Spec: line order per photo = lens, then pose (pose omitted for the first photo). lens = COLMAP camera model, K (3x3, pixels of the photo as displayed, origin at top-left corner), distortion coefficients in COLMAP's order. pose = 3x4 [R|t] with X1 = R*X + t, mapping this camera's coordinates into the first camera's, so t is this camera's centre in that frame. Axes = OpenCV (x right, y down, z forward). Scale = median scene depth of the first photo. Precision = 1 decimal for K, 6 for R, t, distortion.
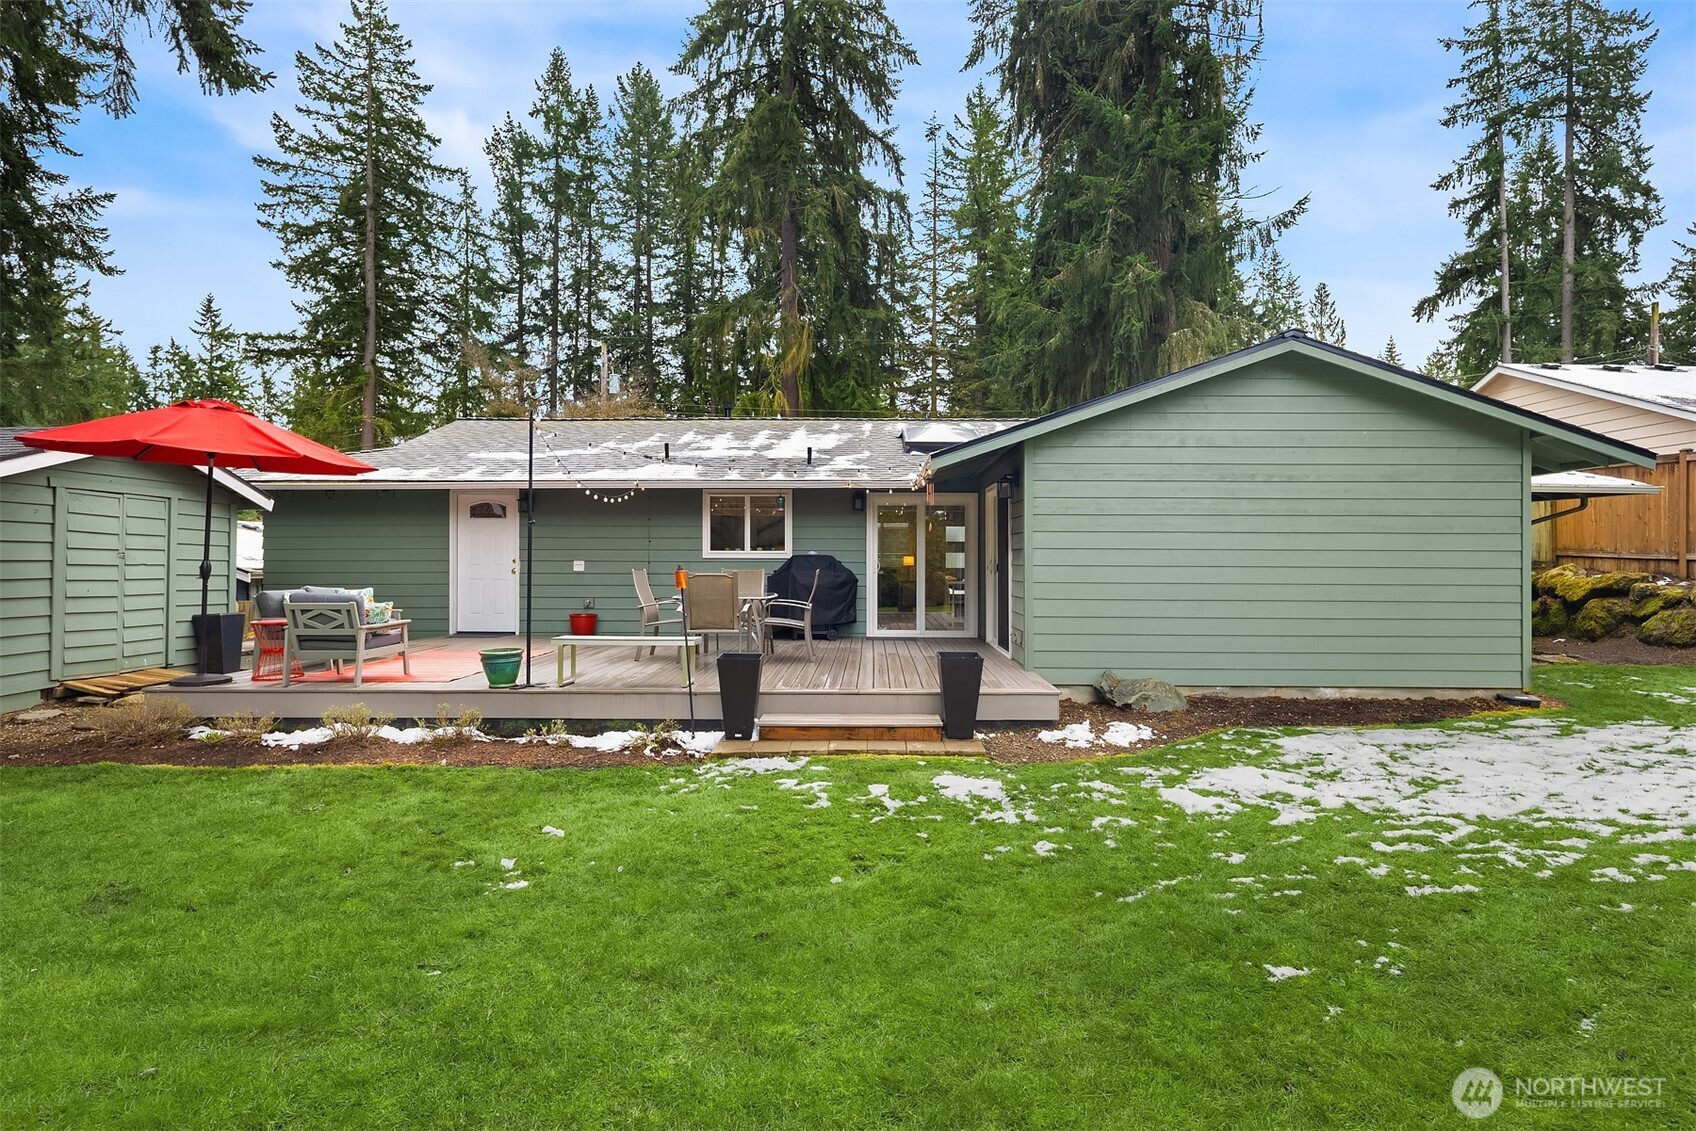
lens RADIAL K [[840.3, 0, 882.3], [0, 840.3, 483.6], [0, 0, 1]] dist [0.002444, -0.009896]
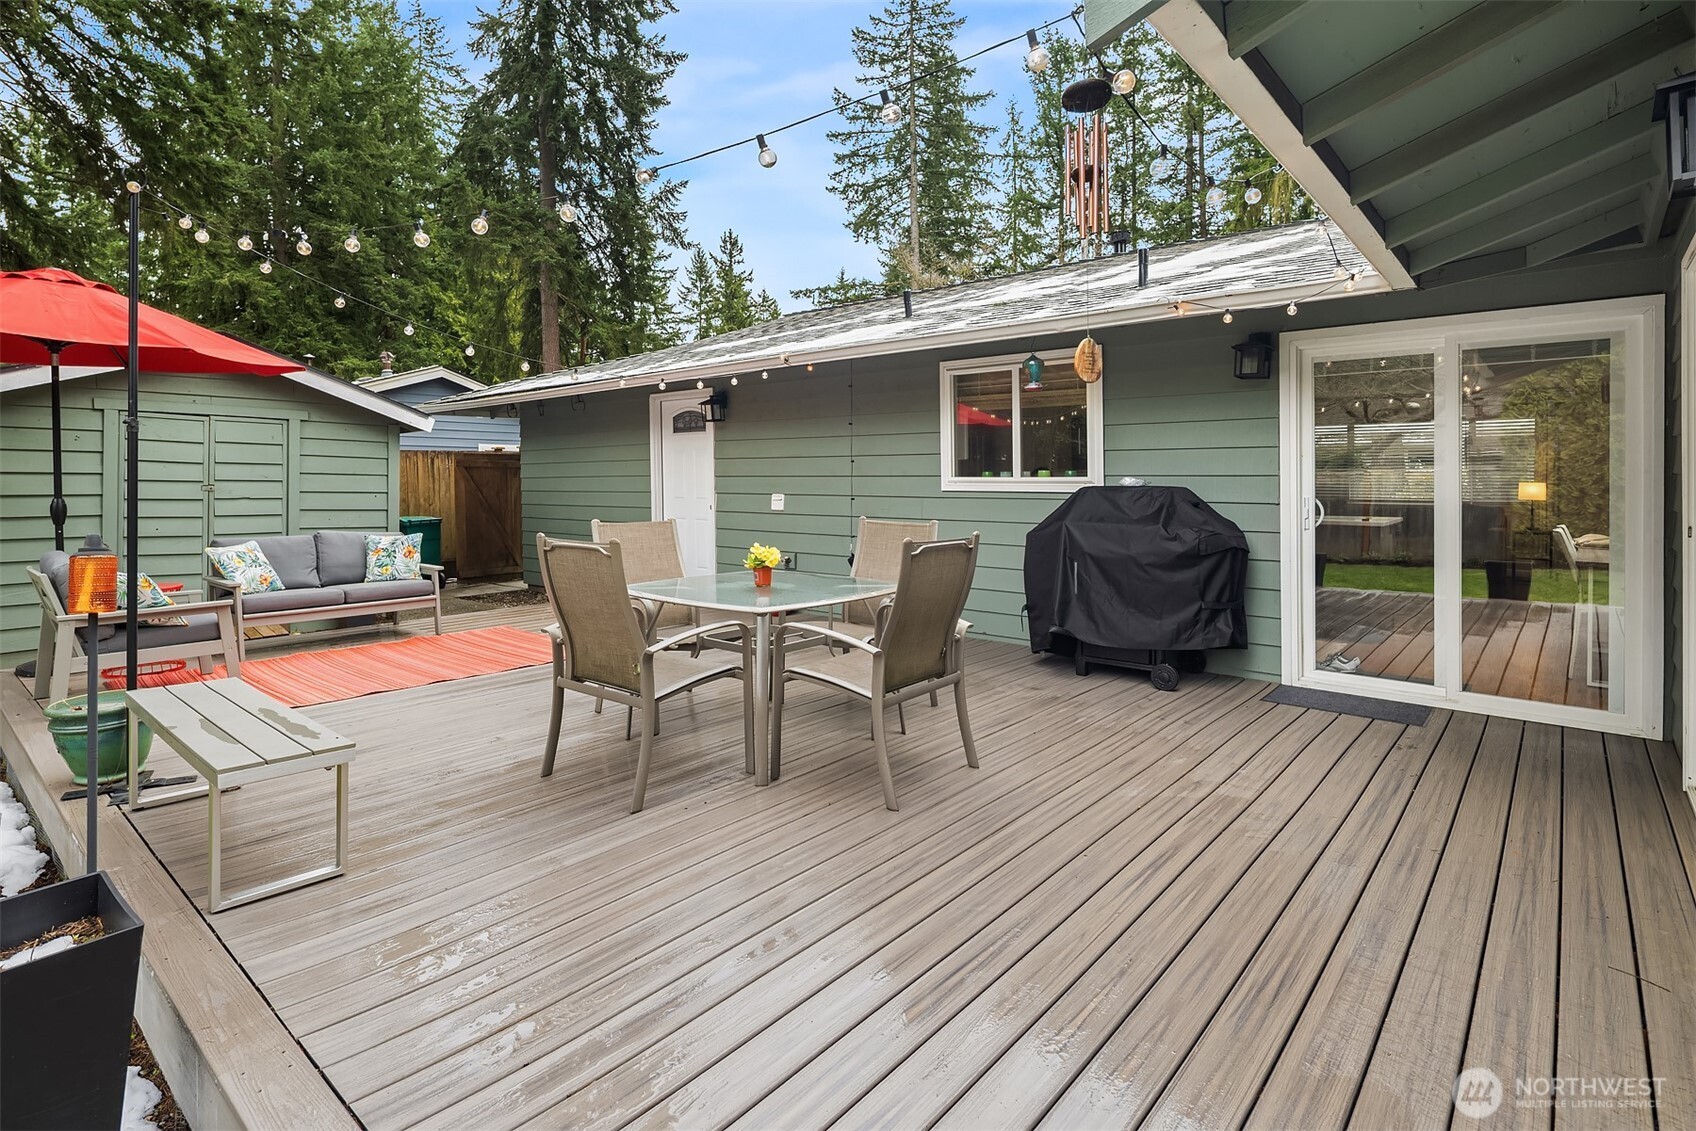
lens RADIAL K [[837.7, 0, 827.8], [0, 837.7, 472.5], [0, 0, 1]] dist [0.002138, 0.000193]
pose [[0.740949, -0.007077, -0.671524, 0.017952], [0.060302, 0.996606, 0.056034, 0.008114], [0.668848, -0.082012, 0.738861, 0.106629]]
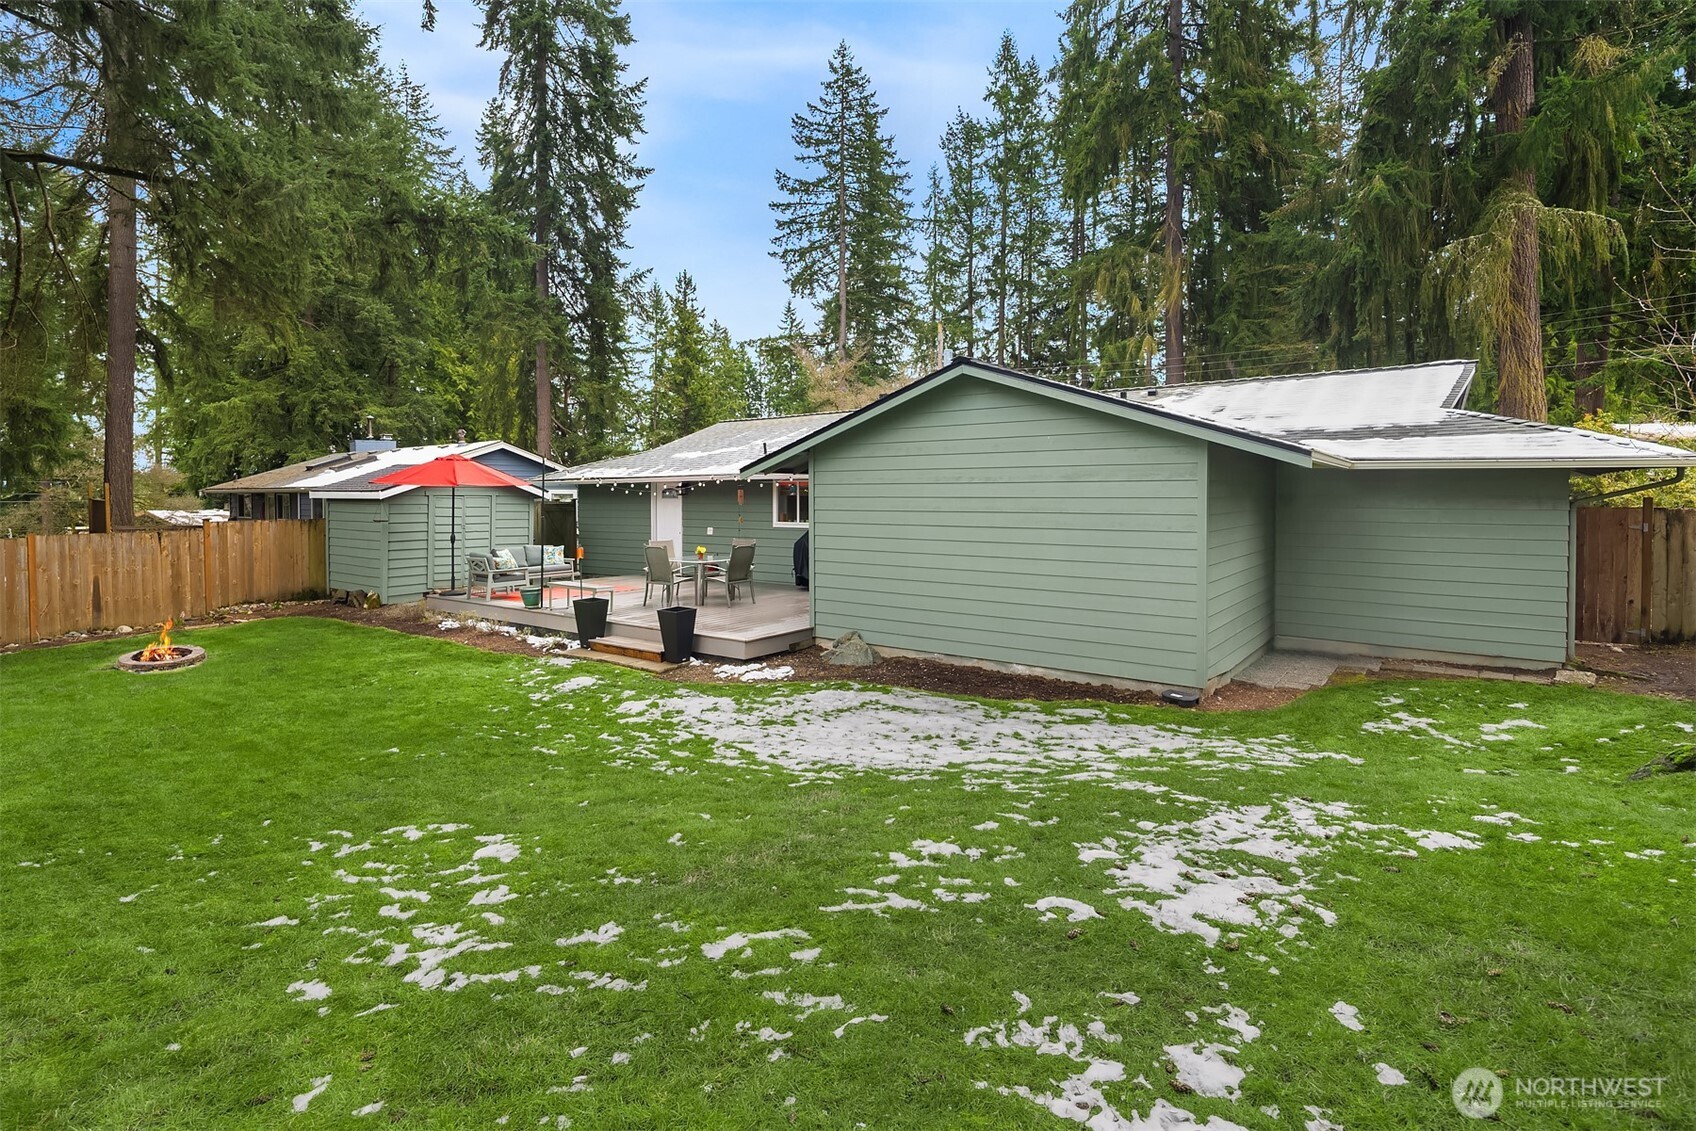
lens RADIAL K [[841.9, 0, 846.8], [0, 841.9, 417.5], [0, 0, 1]] dist [-0.001605, -0.000308]
pose [[0.791005, -0.059784, -0.608881, 0.142548], [0.059739, 0.998006, -0.020383, -0.010867], [0.608886, -0.020250, 0.792999, -0.004996]]
